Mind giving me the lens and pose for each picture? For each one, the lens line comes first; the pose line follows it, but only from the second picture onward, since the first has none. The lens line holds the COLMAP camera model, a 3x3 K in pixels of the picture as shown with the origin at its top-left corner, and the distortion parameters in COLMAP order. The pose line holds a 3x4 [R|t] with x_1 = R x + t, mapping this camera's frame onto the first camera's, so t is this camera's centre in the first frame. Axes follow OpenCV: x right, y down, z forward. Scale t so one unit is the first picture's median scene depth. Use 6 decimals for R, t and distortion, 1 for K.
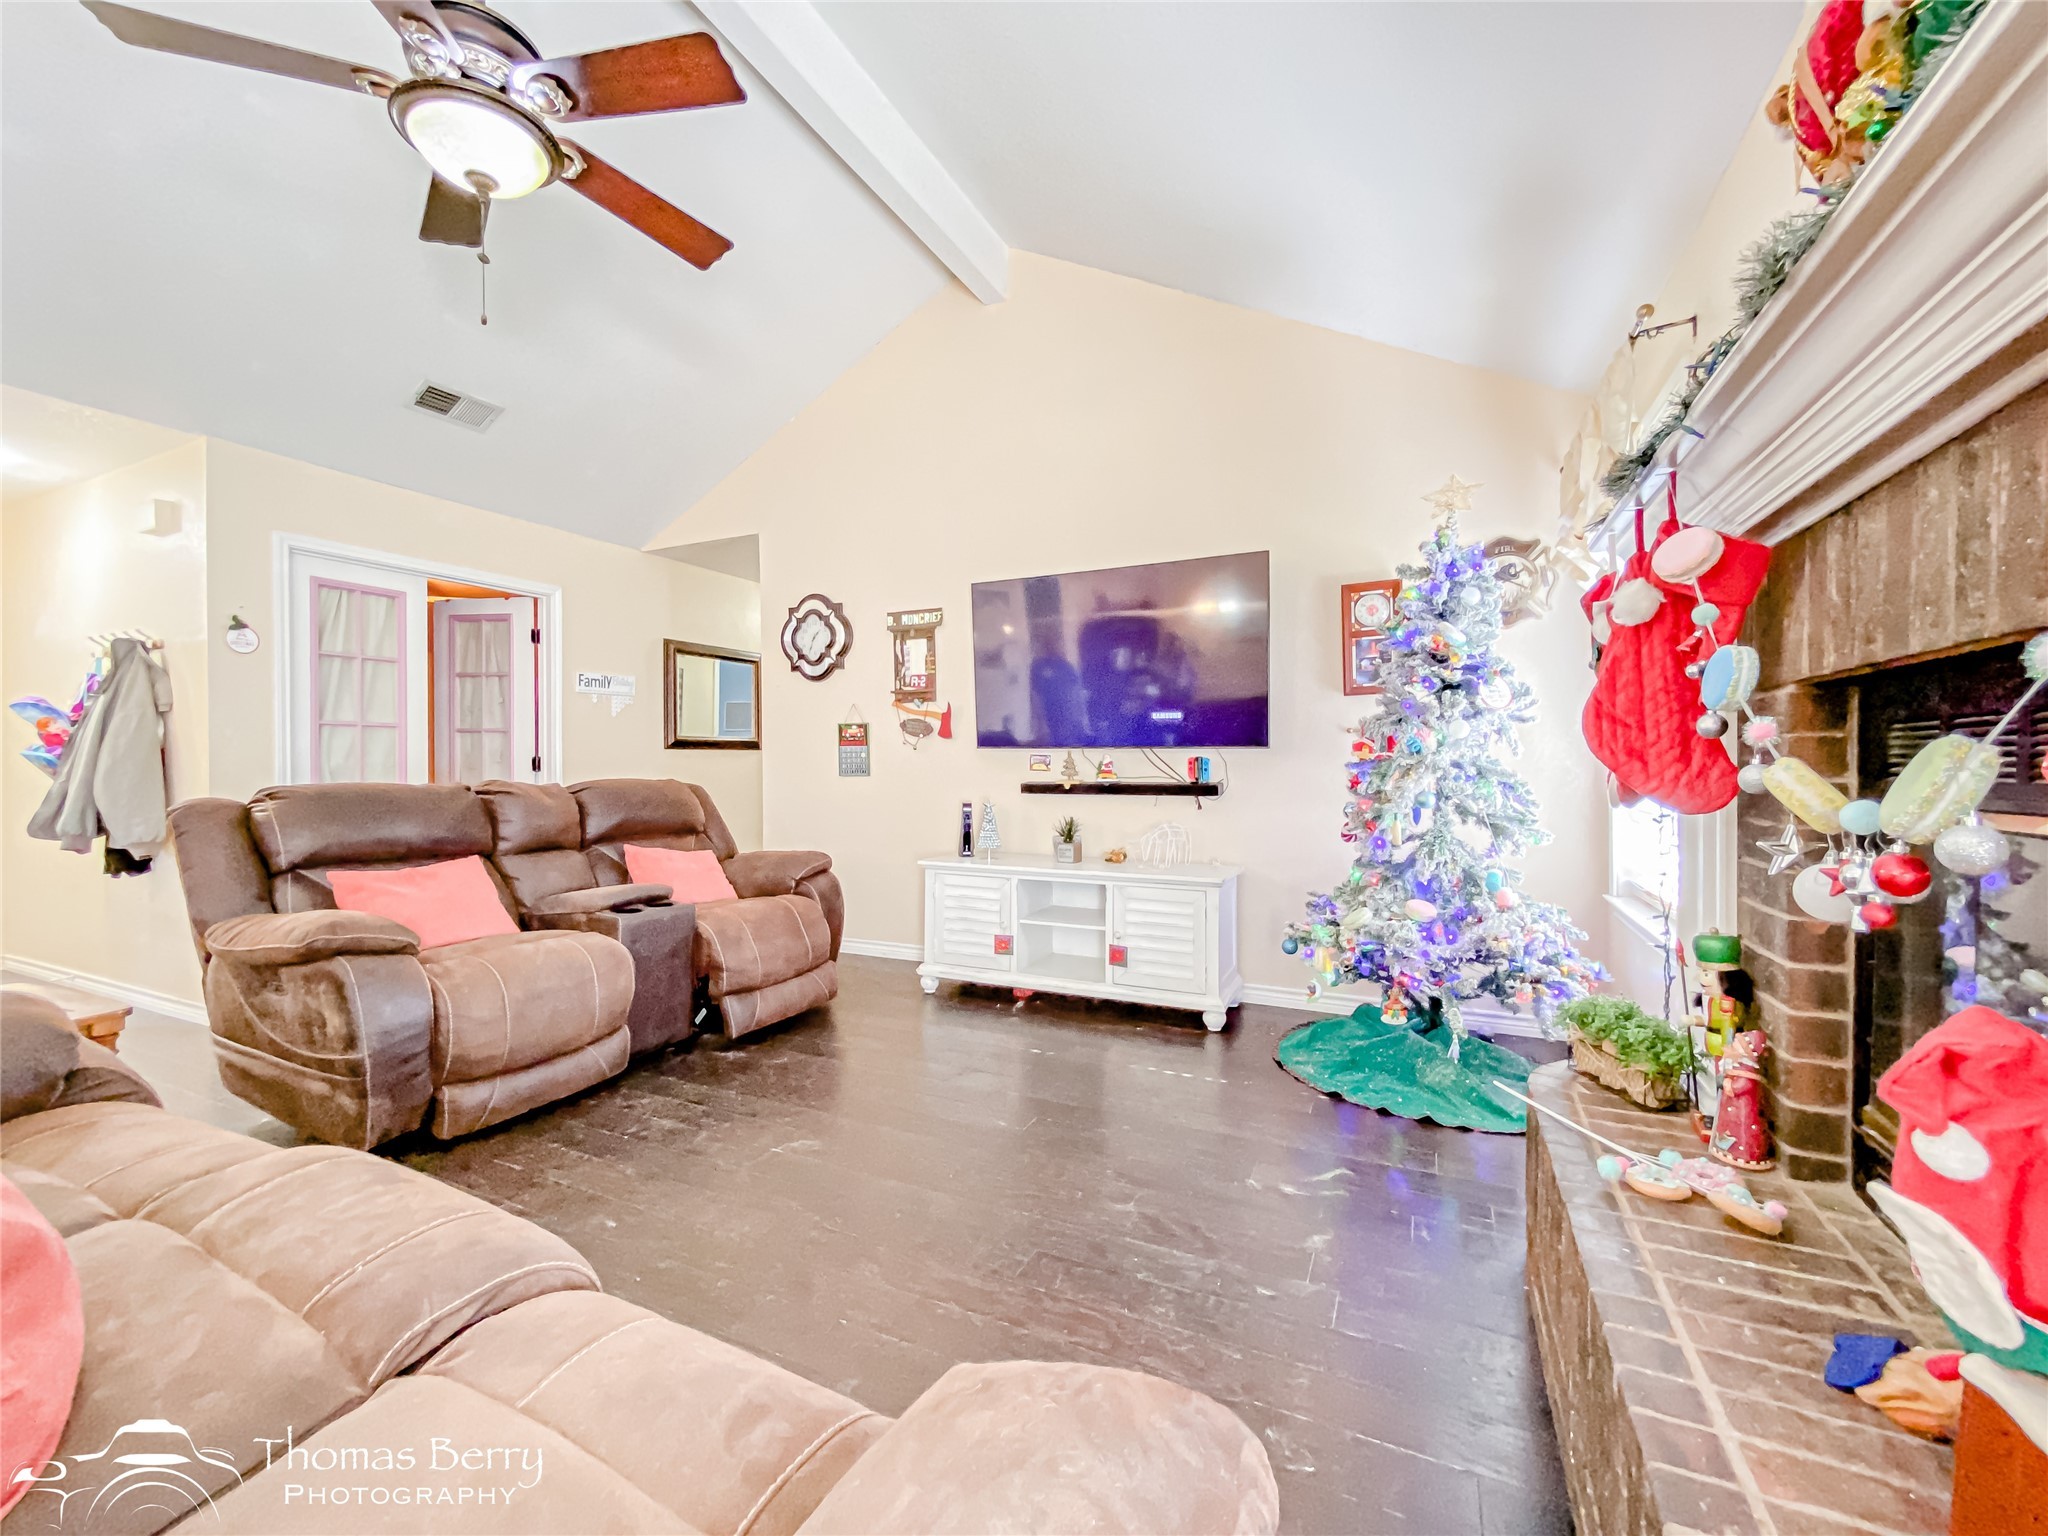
lens RADIAL K [[834.3, 0, 1022.5], [0, 834.3, 774.1], [0, 0, 1]] dist [0.021487, -0.022570]
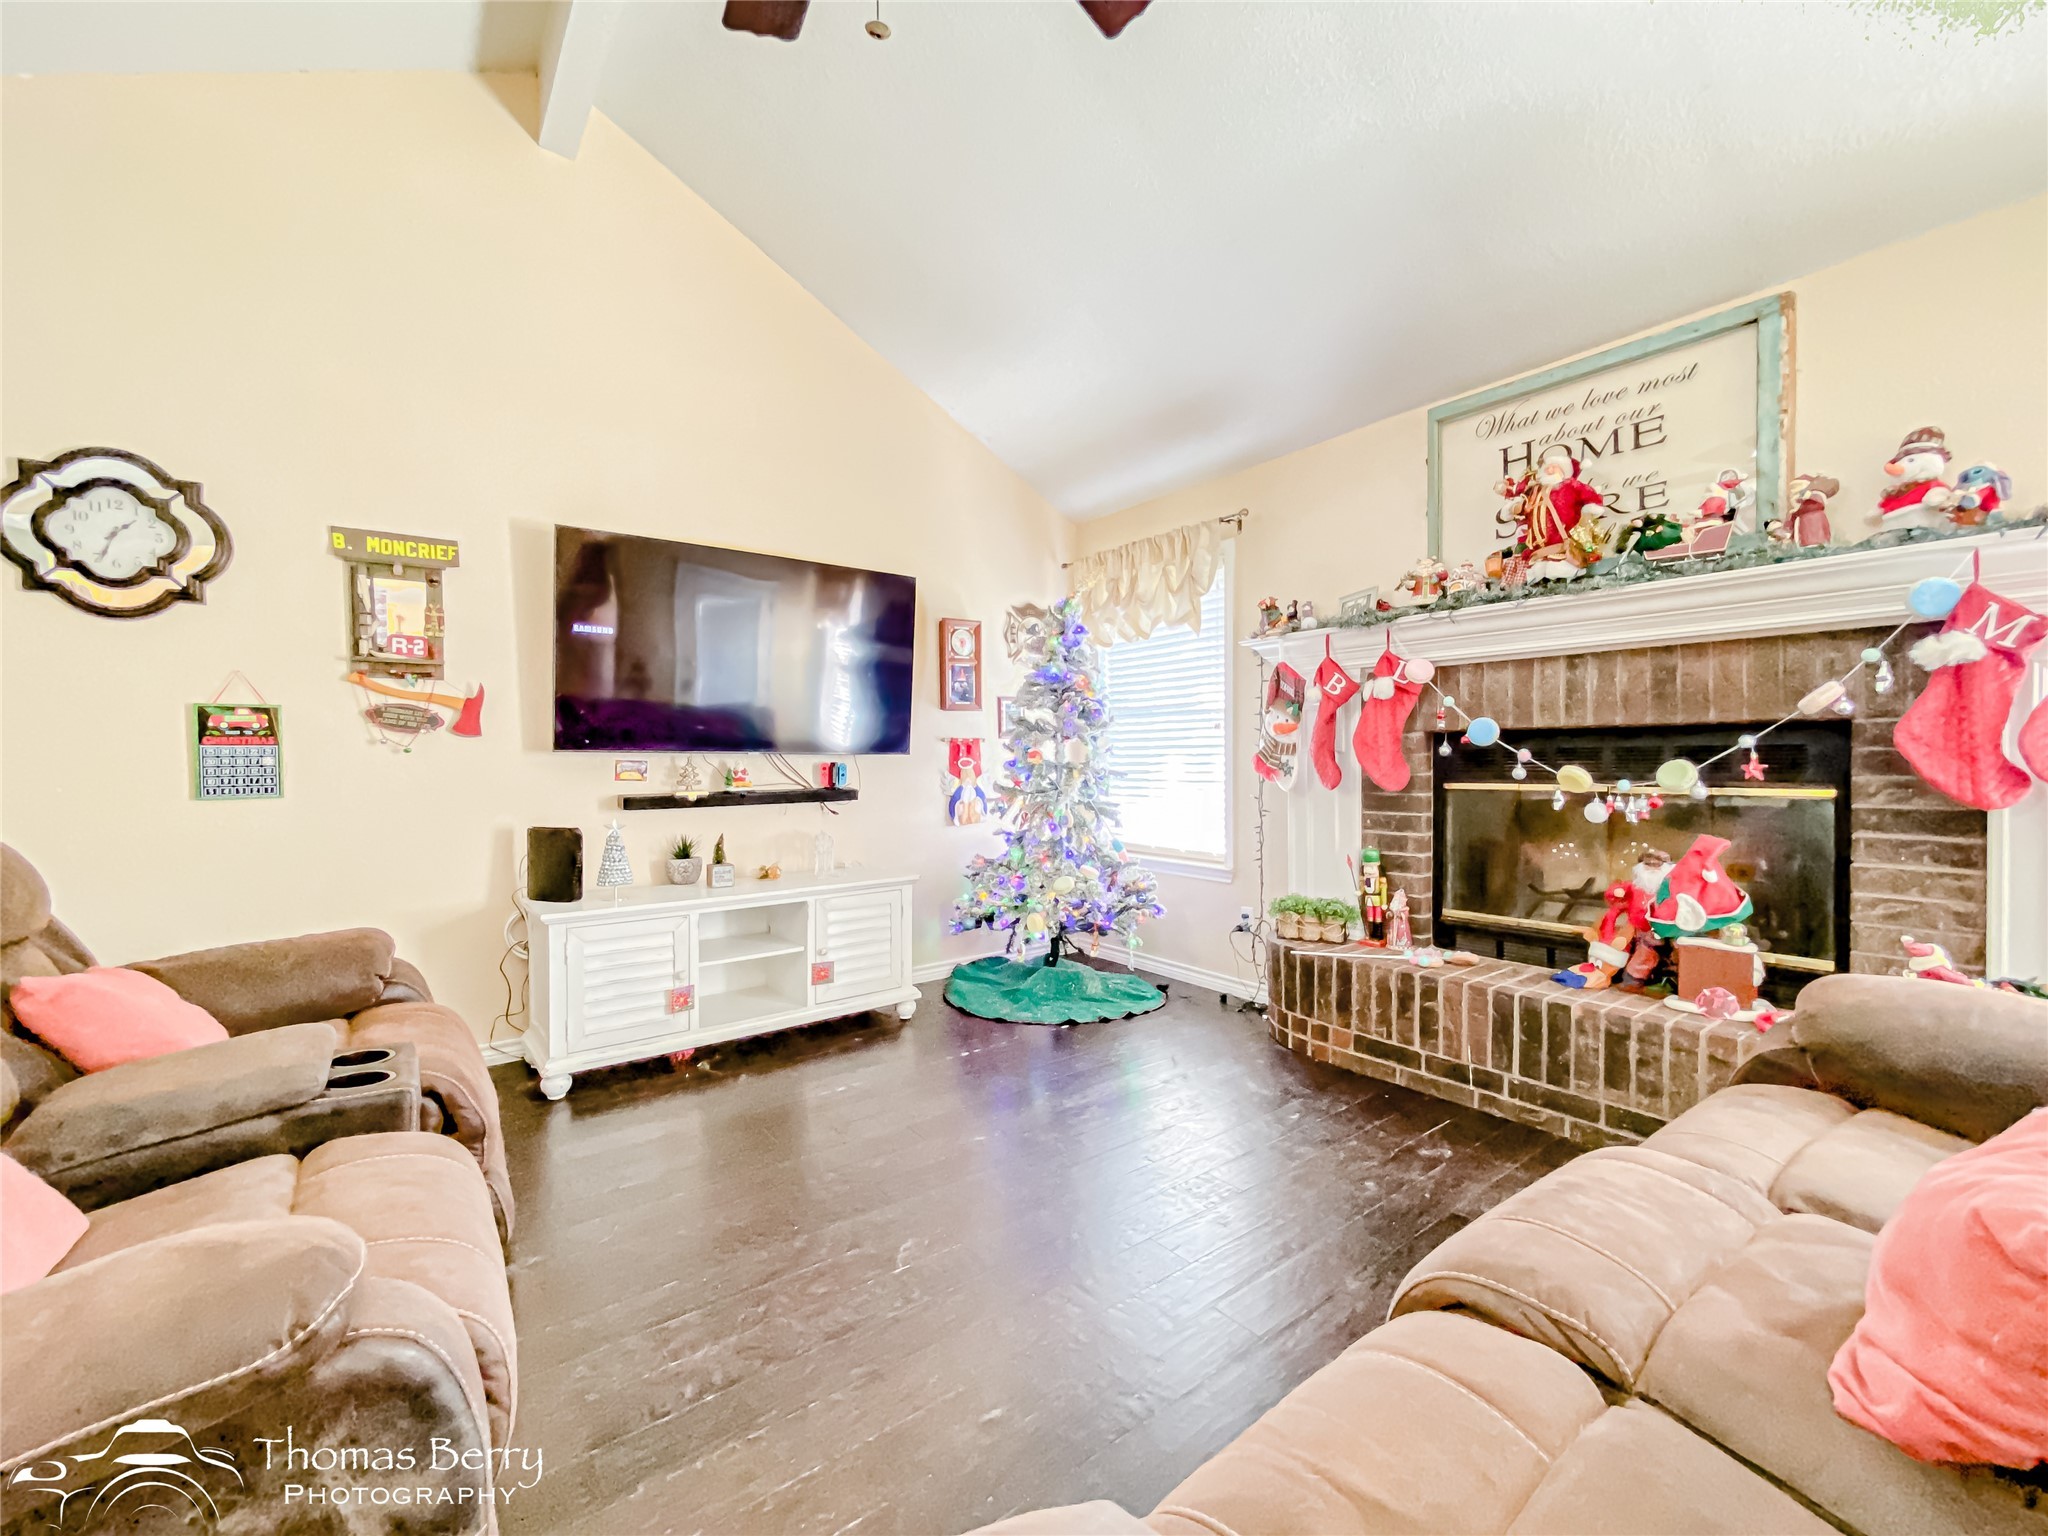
lens RADIAL K [[836.4, 0, 1025.0], [0, 836.4, 772.6], [0, 0, 1]] dist [-0.005995, -0.000575]
pose [[0.444603, -0.015890, 0.895587, -0.575676], [0.017604, 0.999805, 0.008999, -0.013427], [-0.895555, 0.011765, 0.444796, 0.340988]]
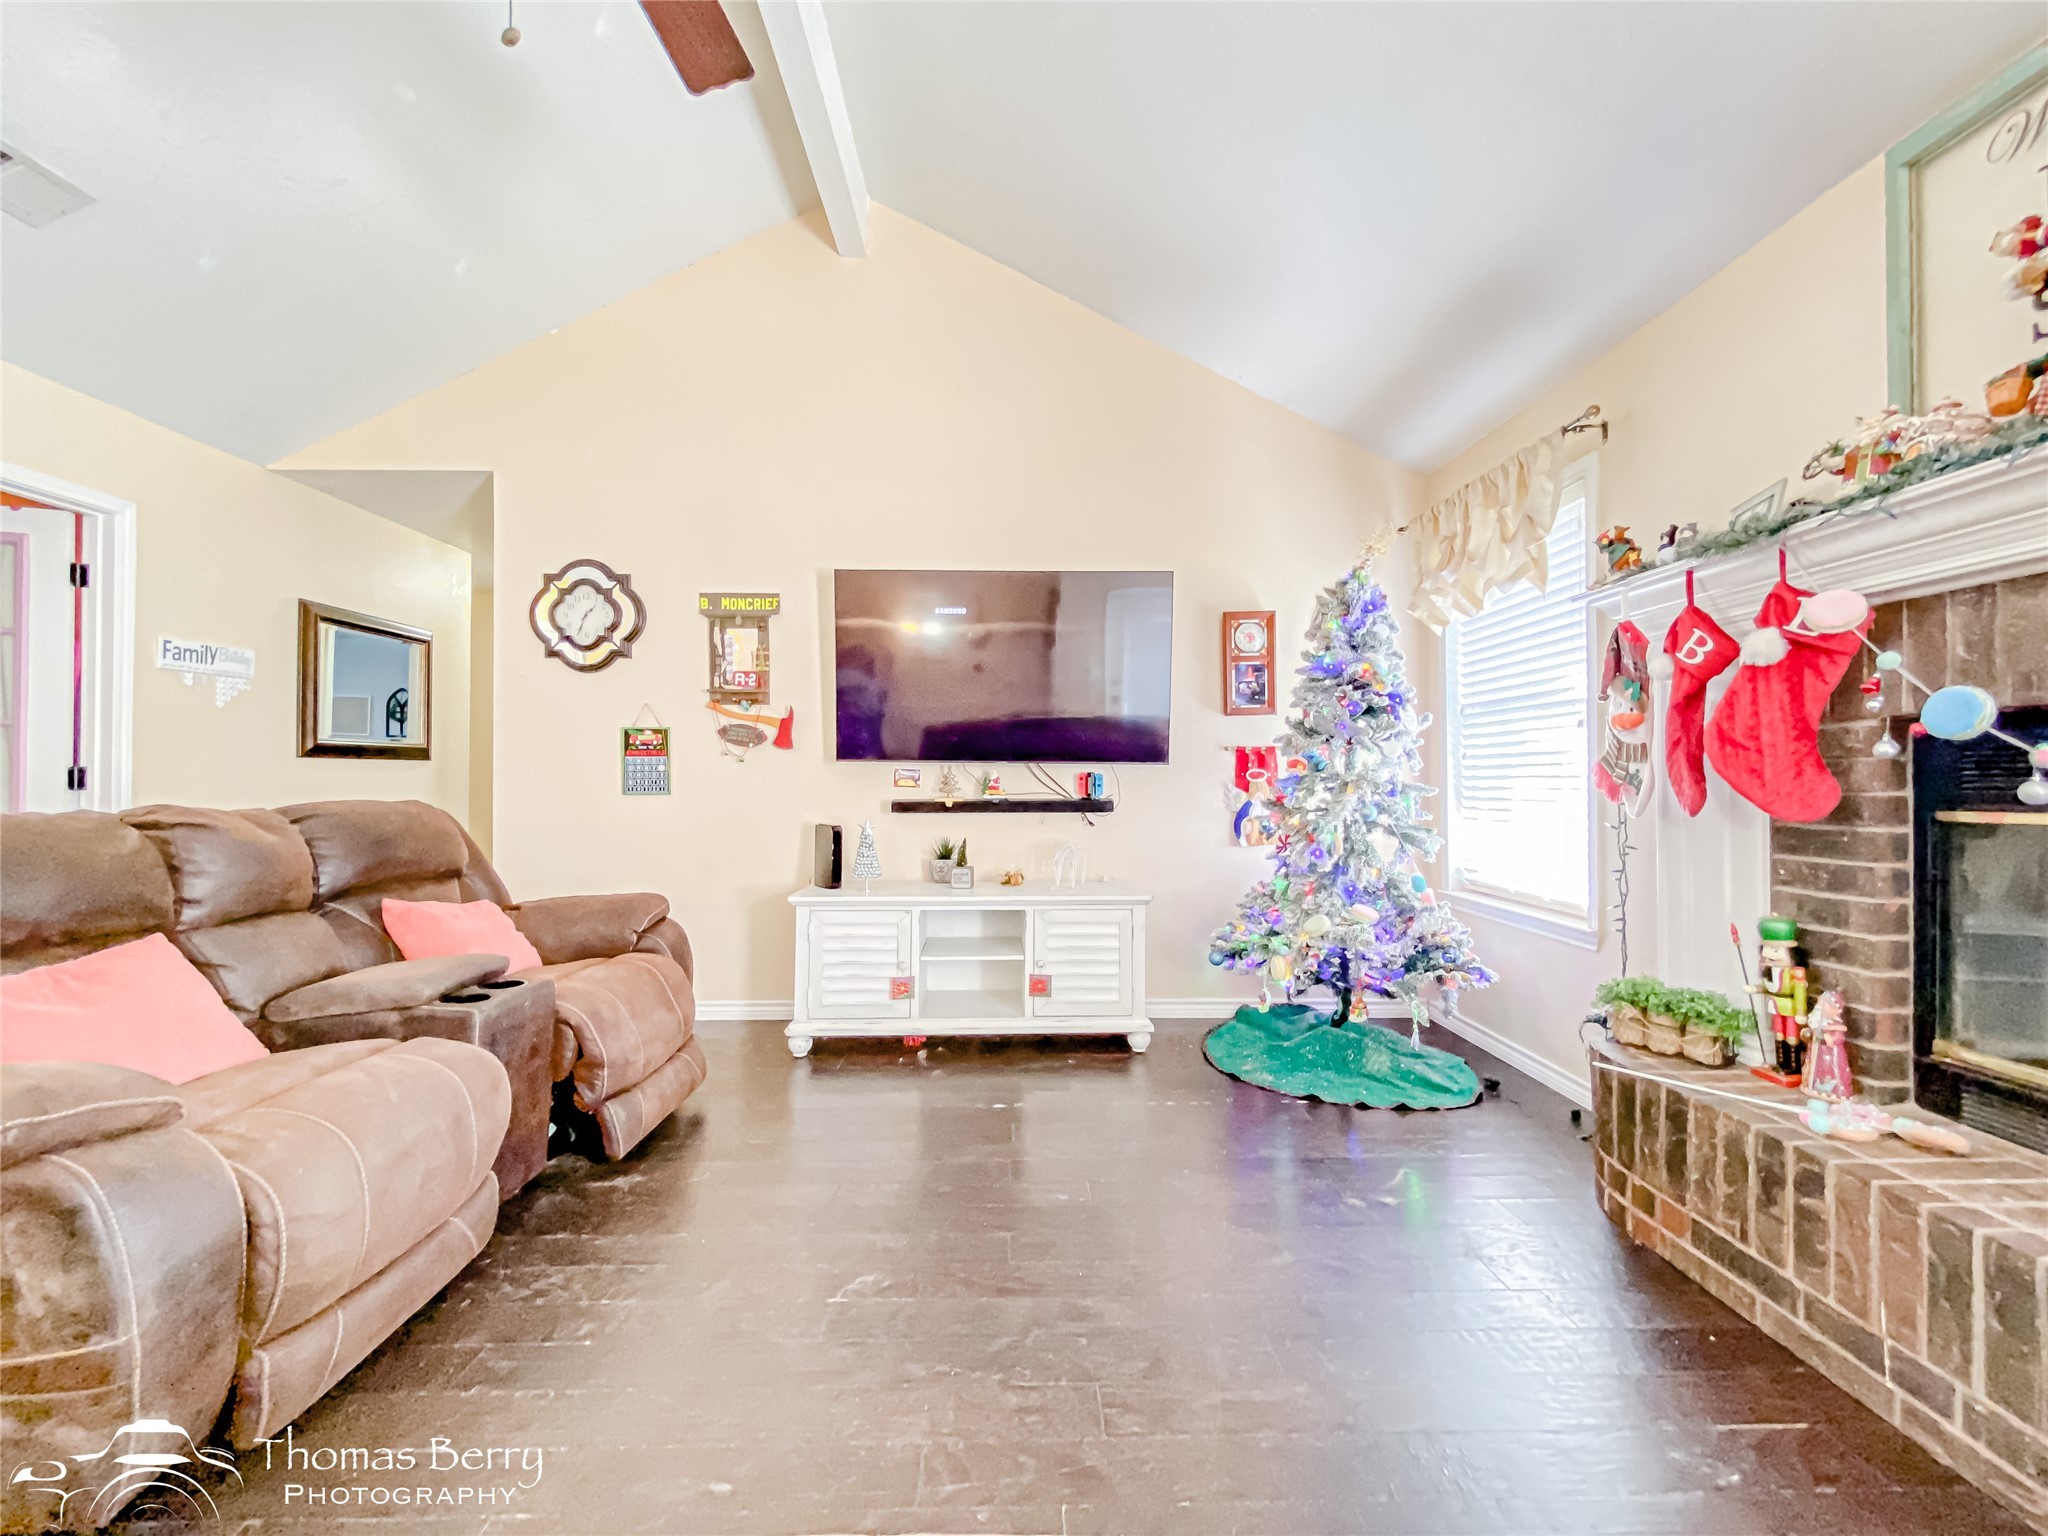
lens RADIAL K [[843.9, 0, 1024.0], [0, 843.9, 768.0], [0, 0, 1]] dist [0.001207, -0.000574]
pose [[0.891374, 0.007308, 0.453209, -0.301882], [0.004033, 0.999703, -0.024052, -0.002295], [-0.453250, 0.023267, 0.891079, 0.153951]]
